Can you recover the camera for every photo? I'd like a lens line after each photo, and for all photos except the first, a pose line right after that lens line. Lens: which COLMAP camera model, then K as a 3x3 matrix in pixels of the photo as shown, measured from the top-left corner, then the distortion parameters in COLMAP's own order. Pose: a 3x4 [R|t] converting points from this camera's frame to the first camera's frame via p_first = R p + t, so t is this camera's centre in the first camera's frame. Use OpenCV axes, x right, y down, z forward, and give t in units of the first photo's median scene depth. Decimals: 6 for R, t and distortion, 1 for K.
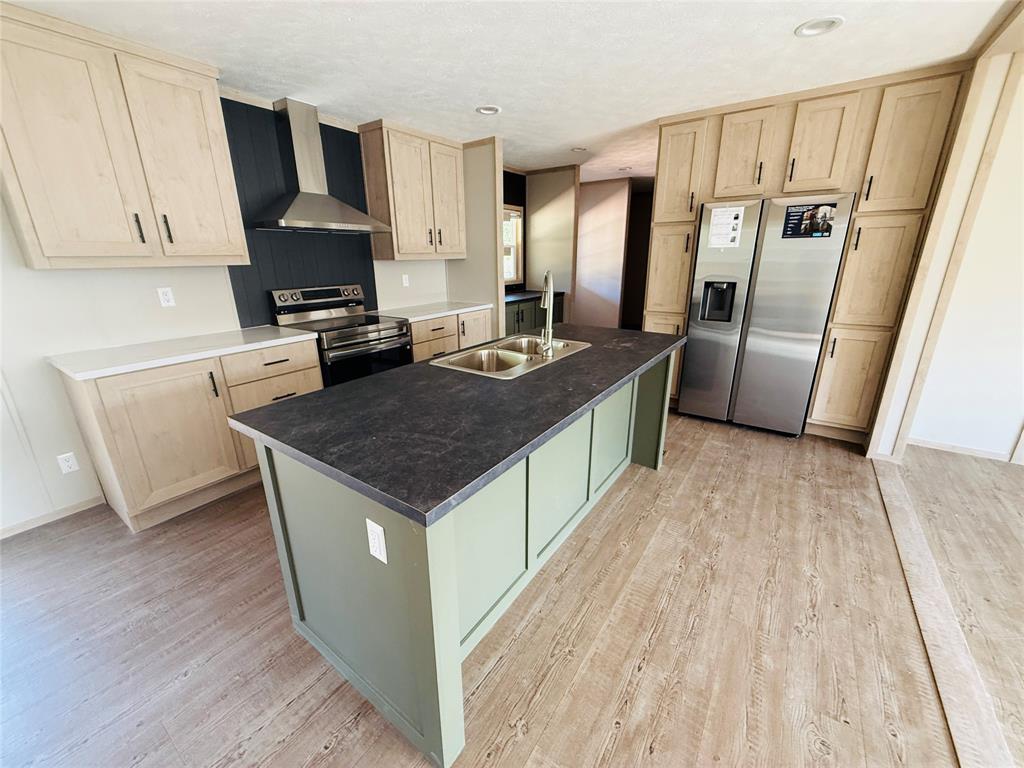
lens RADIAL K [[408.8, 0, 509.7], [0, 408.8, 382.9], [0, 0, 1]] dist [-0.000444, 0.001331]
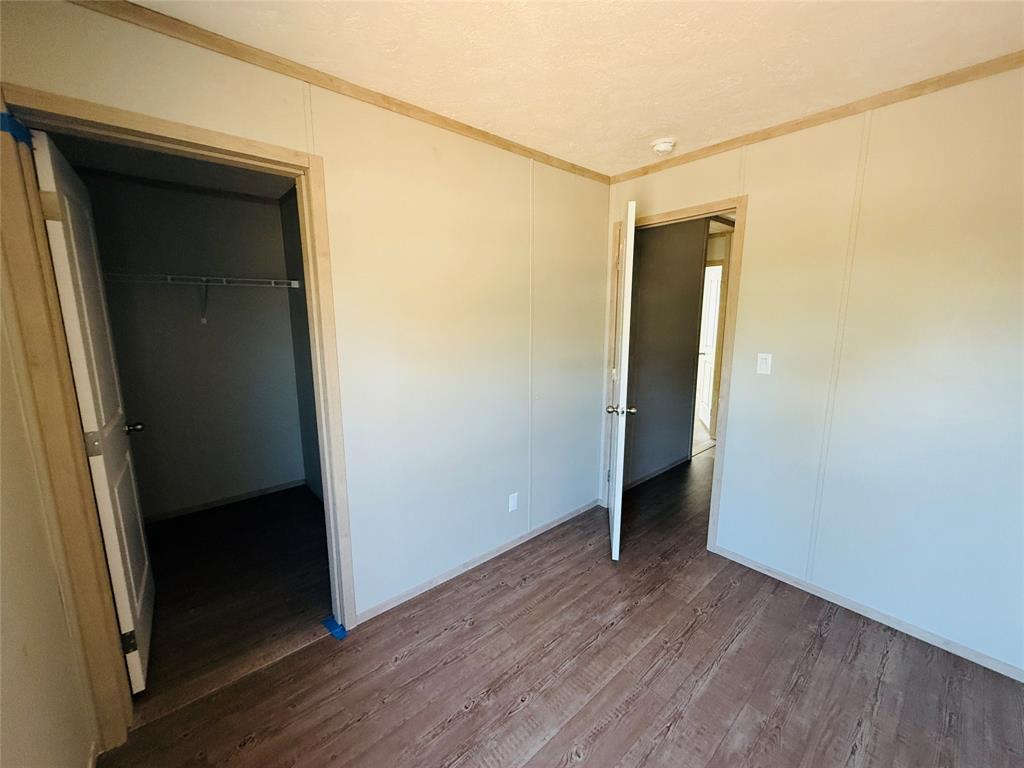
lens RADIAL K [[408.8, 0, 514.5], [0, 408.8, 378.2], [0, 0, 1]] dist [-0.000444, 0.001331]
pose [[-0.972824, -0.024535, 0.230243, 0.387543], [0.080549, 0.896403, 0.435859, -0.734833], [-0.217084, 0.442560, -0.870066, 2.152737]]
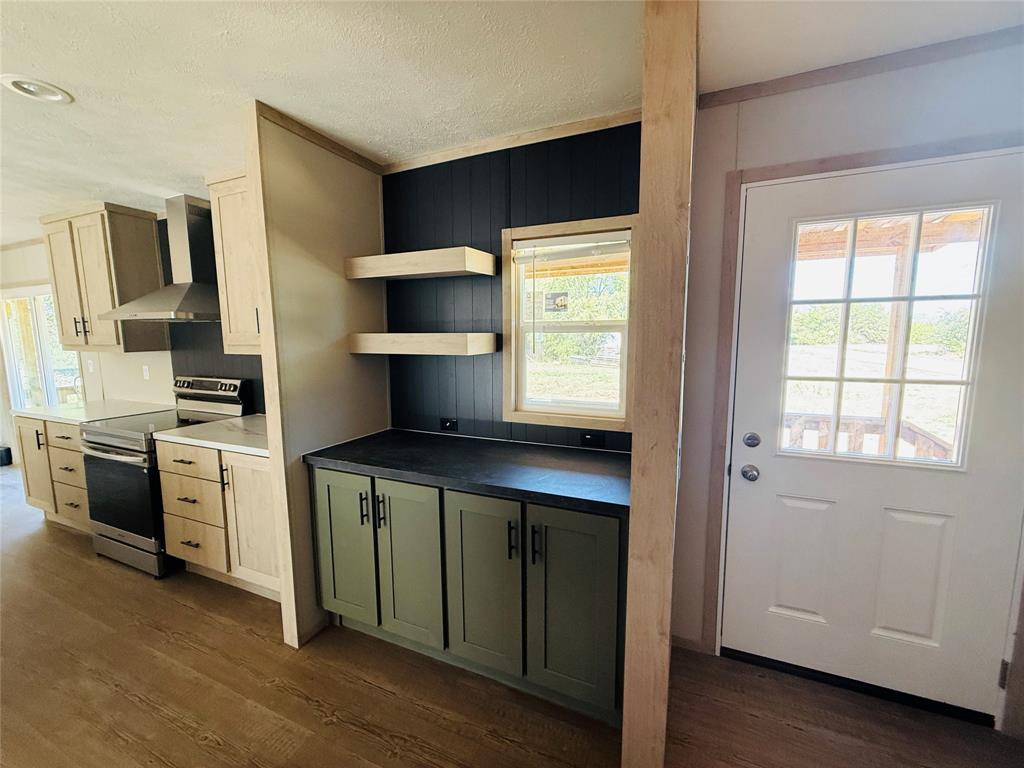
lens RADIAL K [[408.8, 0, 511.6], [0, 408.8, 388.7], [0, 0, 1]] dist [-0.000444, 0.001331]
pose [[0.212621, 0.120431, -0.969685, 1.867178], [-0.293515, 0.954418, 0.054177, -0.581721], [0.932009, 0.273098, 0.238278, 1.751180]]
